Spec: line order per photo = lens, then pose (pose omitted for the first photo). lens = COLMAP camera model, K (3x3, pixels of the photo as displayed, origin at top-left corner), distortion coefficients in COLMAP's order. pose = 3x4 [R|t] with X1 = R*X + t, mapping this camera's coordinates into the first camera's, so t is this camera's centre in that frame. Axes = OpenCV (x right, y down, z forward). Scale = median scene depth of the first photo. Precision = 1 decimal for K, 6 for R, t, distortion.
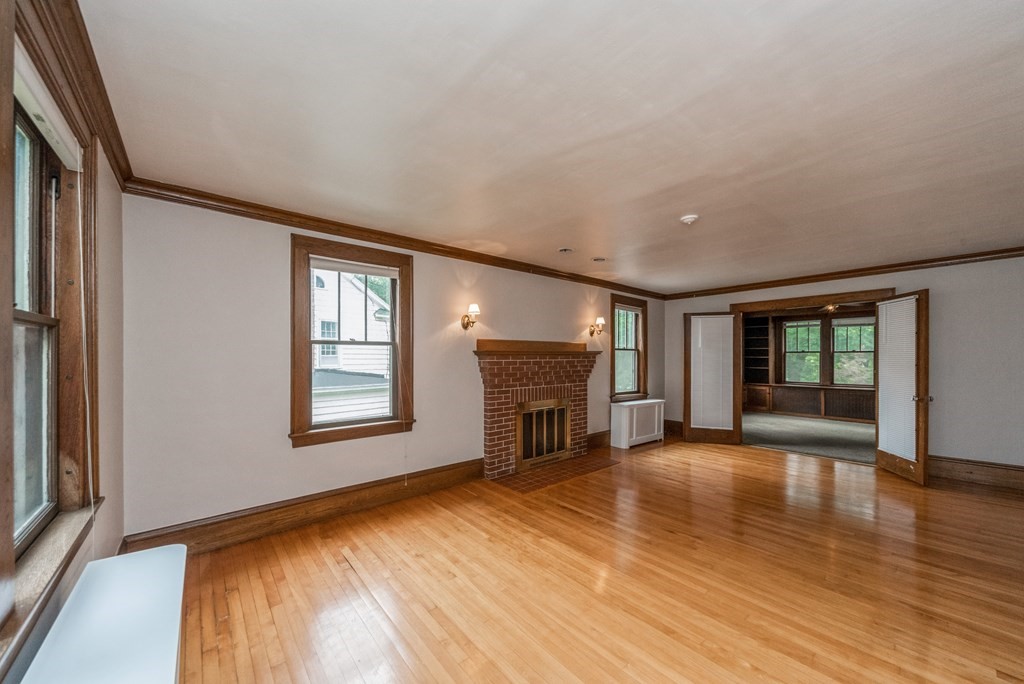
lens RADIAL K [[372.2, 0, 512.3], [0, 372.2, 356.4], [0, 0, 1]] dist [0.000177, 0.000024]
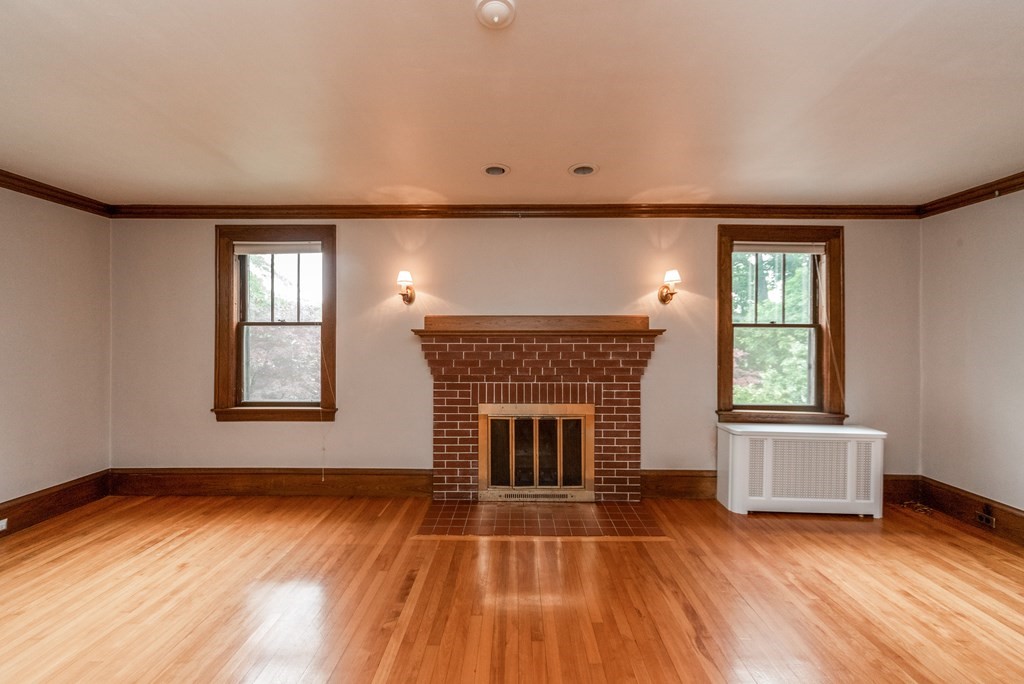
lens RADIAL K [[384.2, 0, 516.3], [0, 384.2, 335.5], [0, 0, 1]] dist [0.002649, 0.000220]
pose [[0.754671, -0.001154, -0.656102, 0.499084], [-0.002141, 0.999989, -0.004221, -0.001876], [0.656100, 0.004590, 0.754660, 0.444288]]
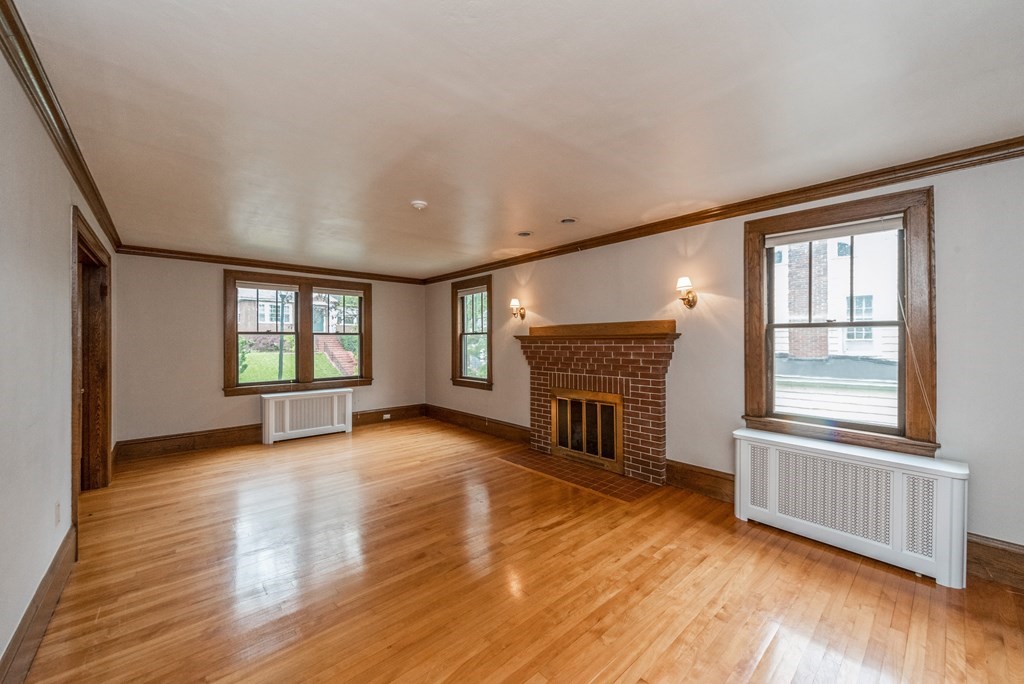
lens RADIAL K [[390.6, 0, 512.0], [0, 390.6, 342.0], [0, 0, 1]] dist [-0.000735, -0.000143]
pose [[0.023900, 0.001001, -0.999714, 0.984715], [0.002266, 0.999997, 0.001055, 0.000938], [0.999712, -0.002291, 0.023897, 0.785696]]
